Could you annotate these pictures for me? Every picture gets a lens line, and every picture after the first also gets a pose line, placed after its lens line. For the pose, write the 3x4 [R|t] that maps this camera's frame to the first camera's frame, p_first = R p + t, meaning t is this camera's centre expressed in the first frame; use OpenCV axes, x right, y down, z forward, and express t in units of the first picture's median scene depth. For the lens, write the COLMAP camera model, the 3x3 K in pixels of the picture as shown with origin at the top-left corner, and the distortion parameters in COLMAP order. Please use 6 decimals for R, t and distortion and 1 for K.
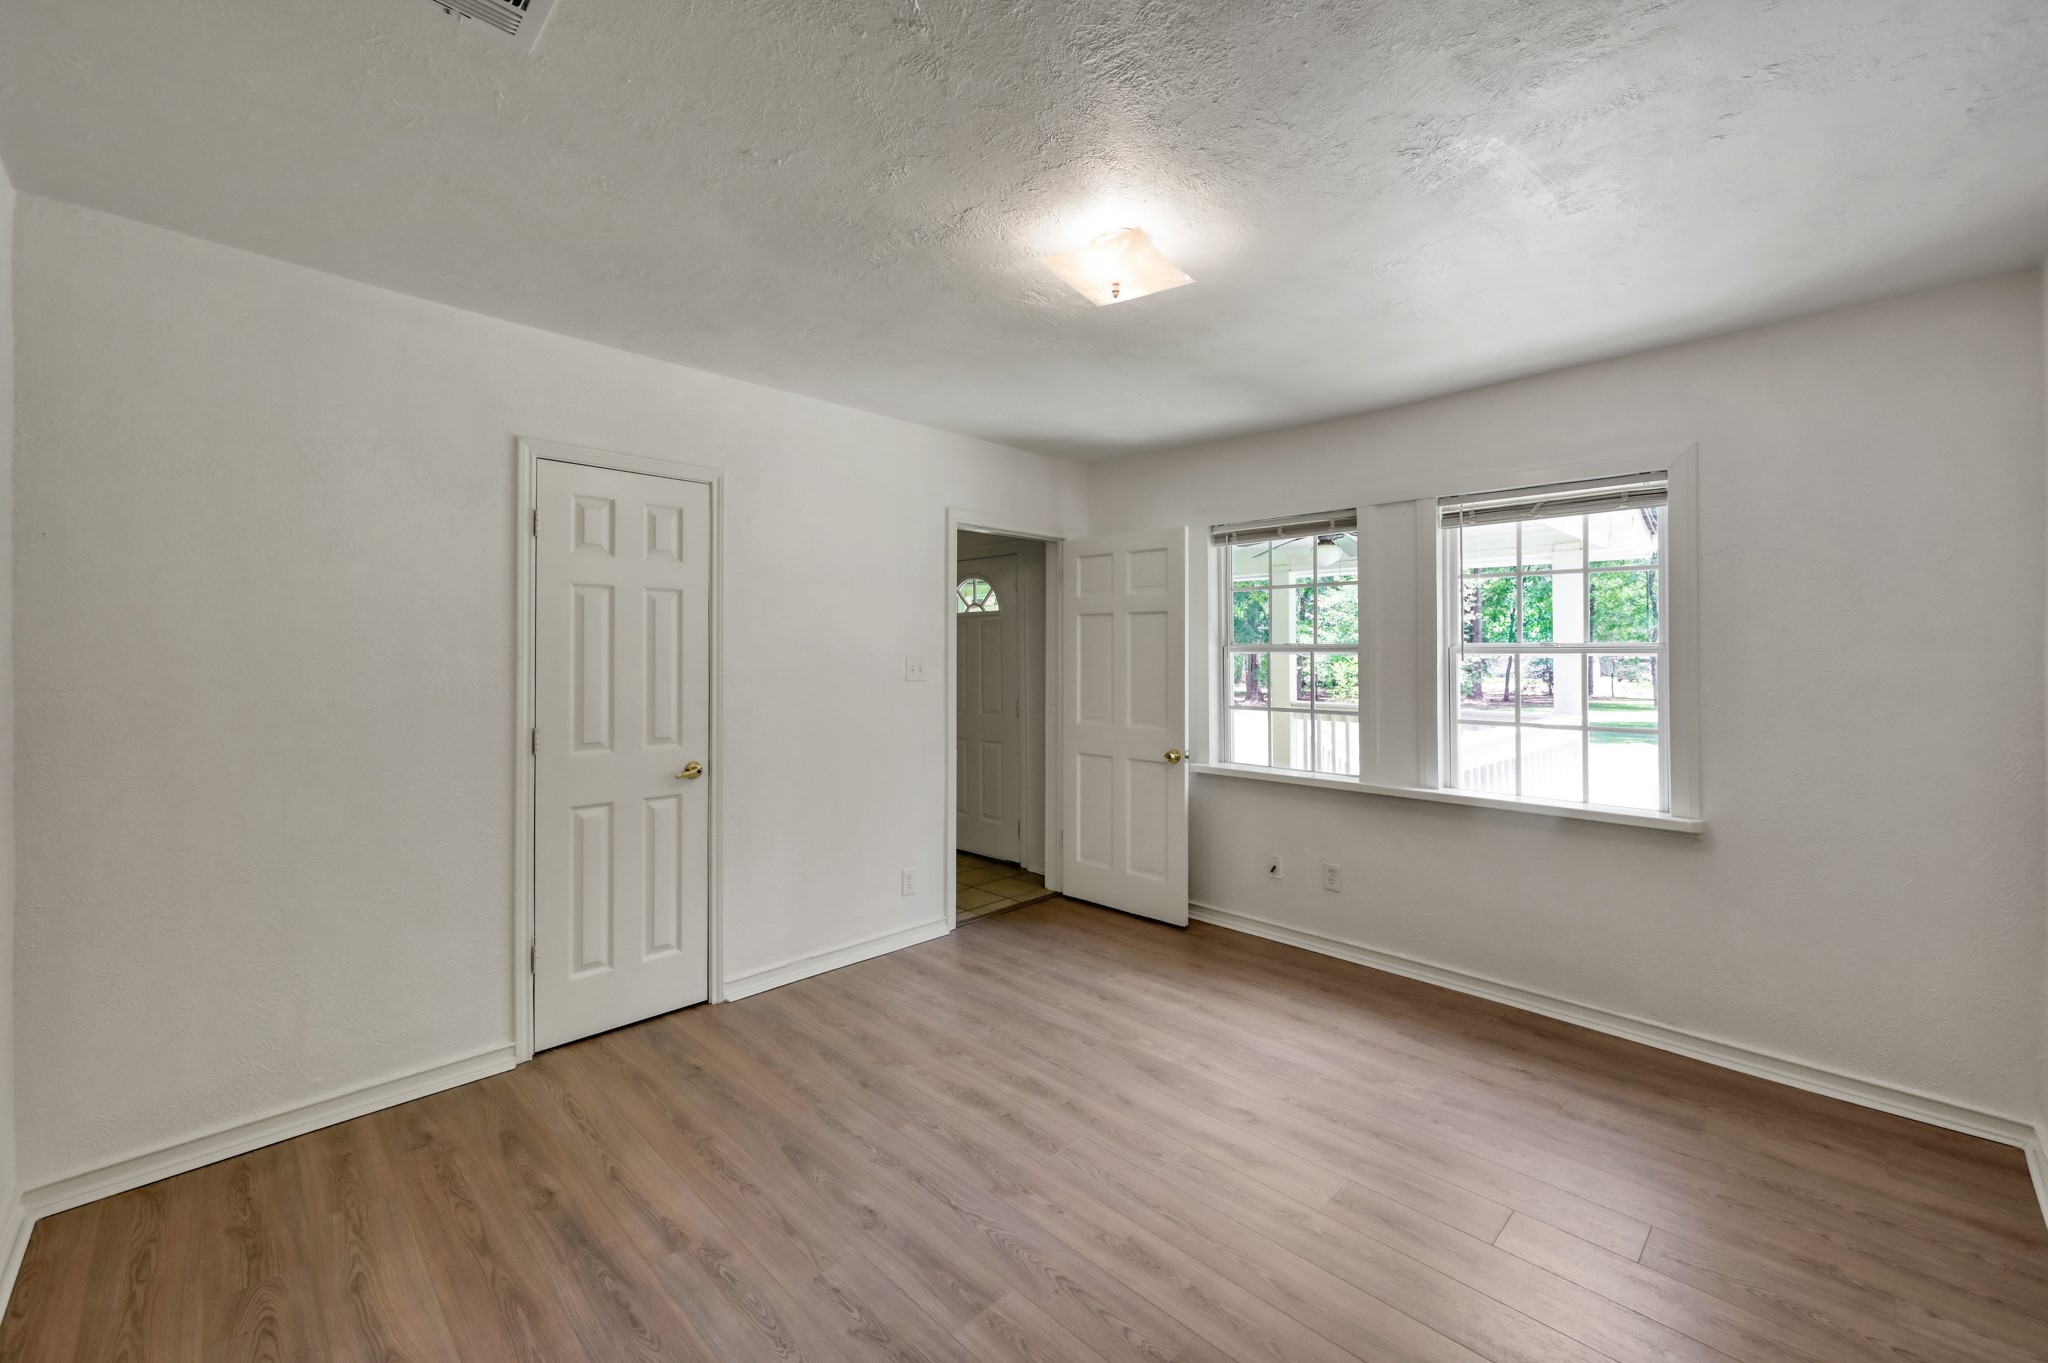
lens RADIAL K [[813.3, 0, 1038.3], [0, 813.3, 666.5], [0, 0, 1]] dist [-0.000388, -0.000132]
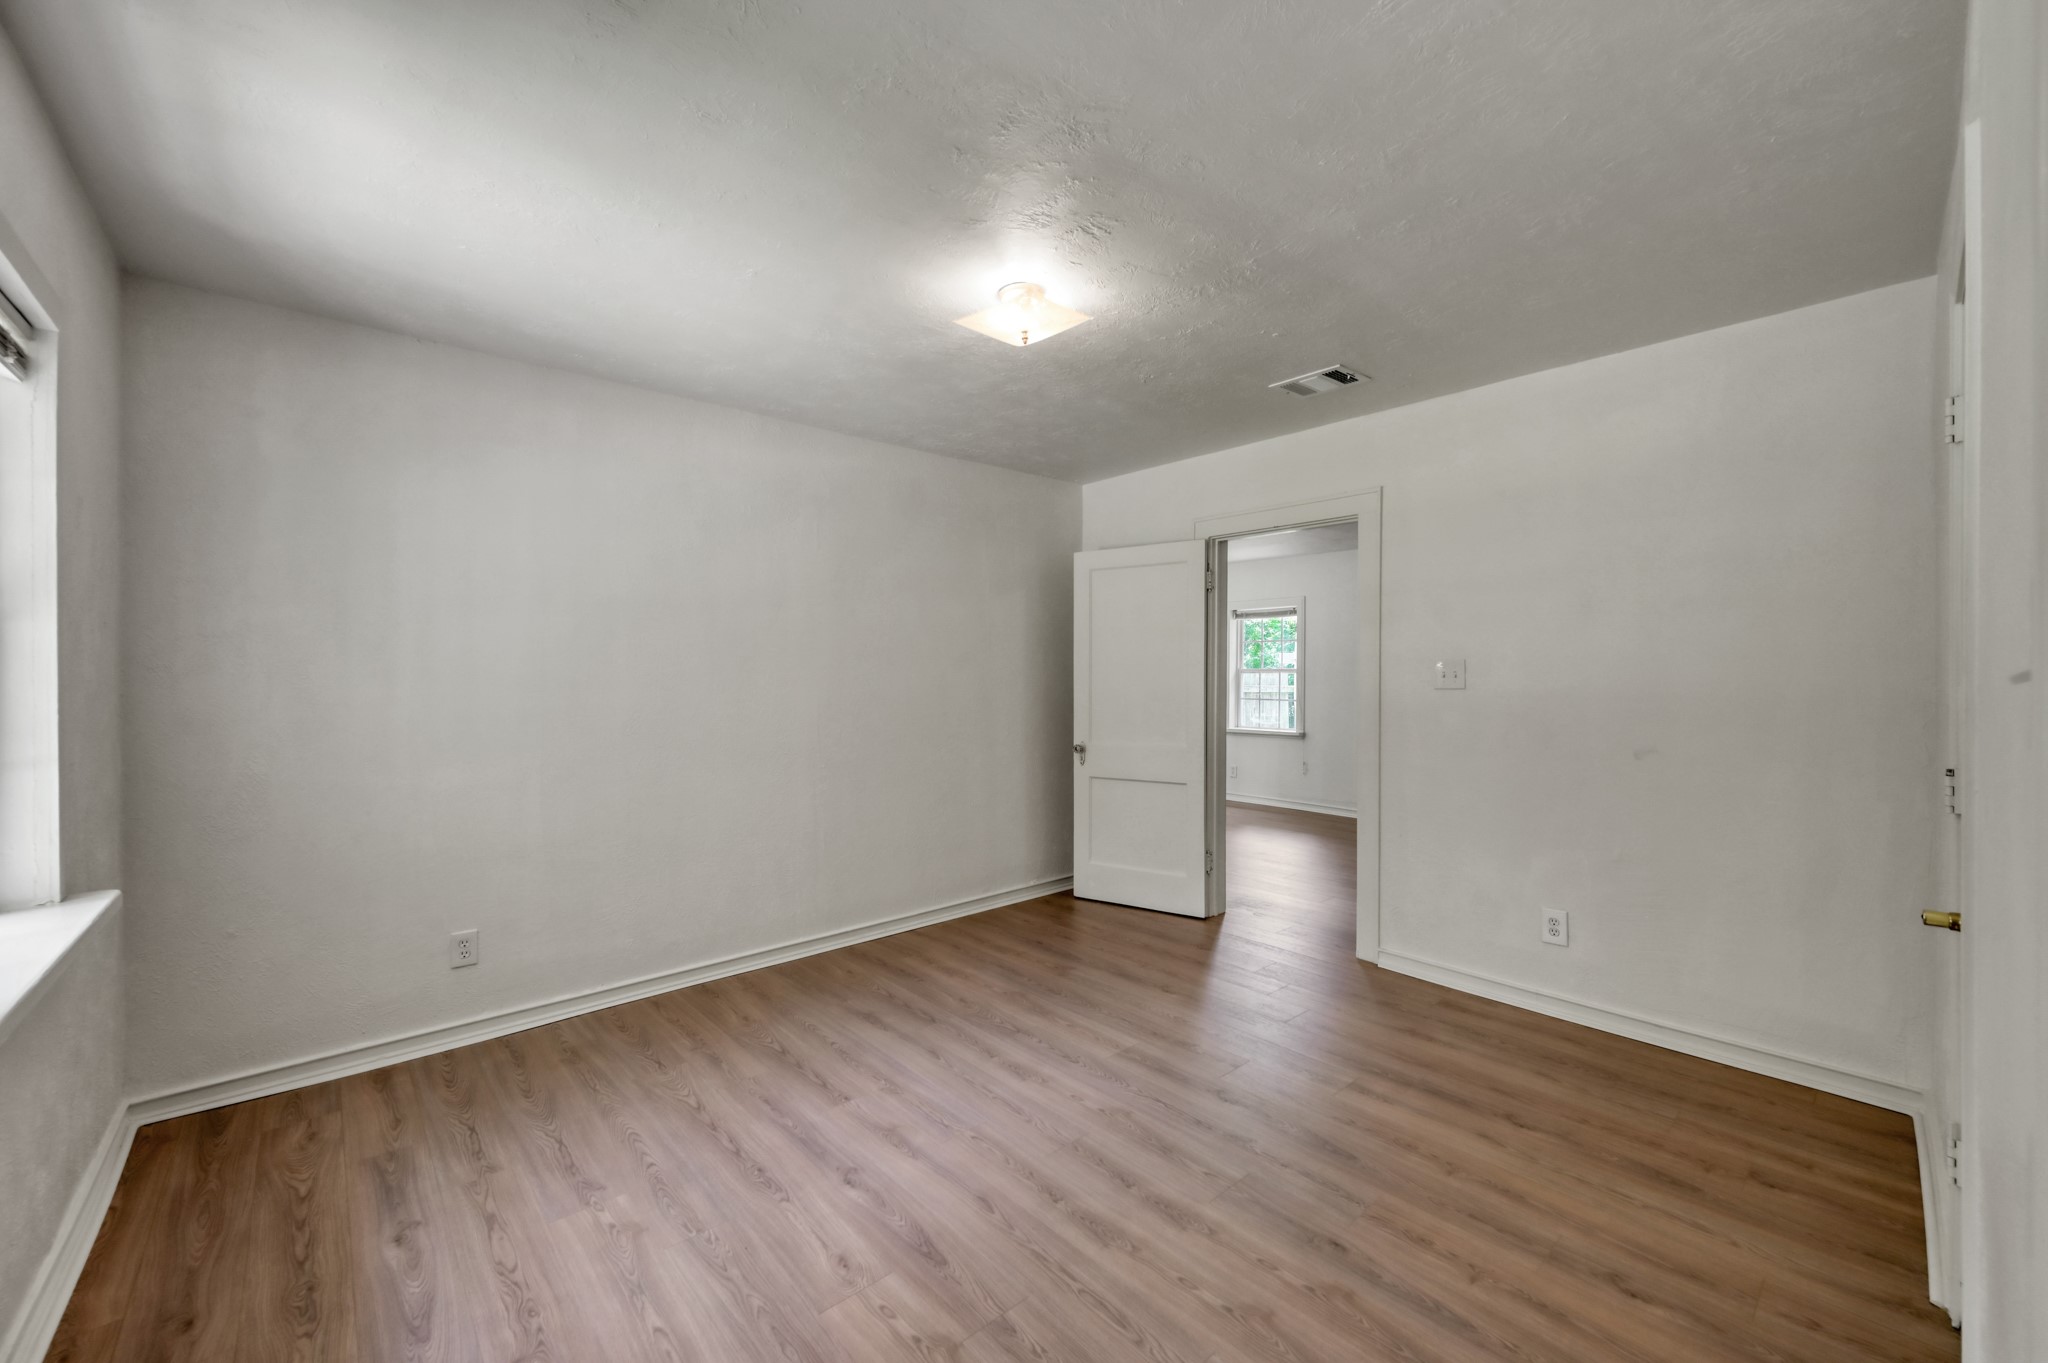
lens RADIAL K [[813.3, 0, 1038.3], [0, 813.3, 666.5], [0, 0, 1]] dist [-0.000388, -0.000132]
pose [[-0.998597, 0.000864, 0.052948, 0.011808], [0.001013, 0.999996, 0.002803, 0.002228], [-0.052945, 0.002853, -0.998593, 1.914369]]
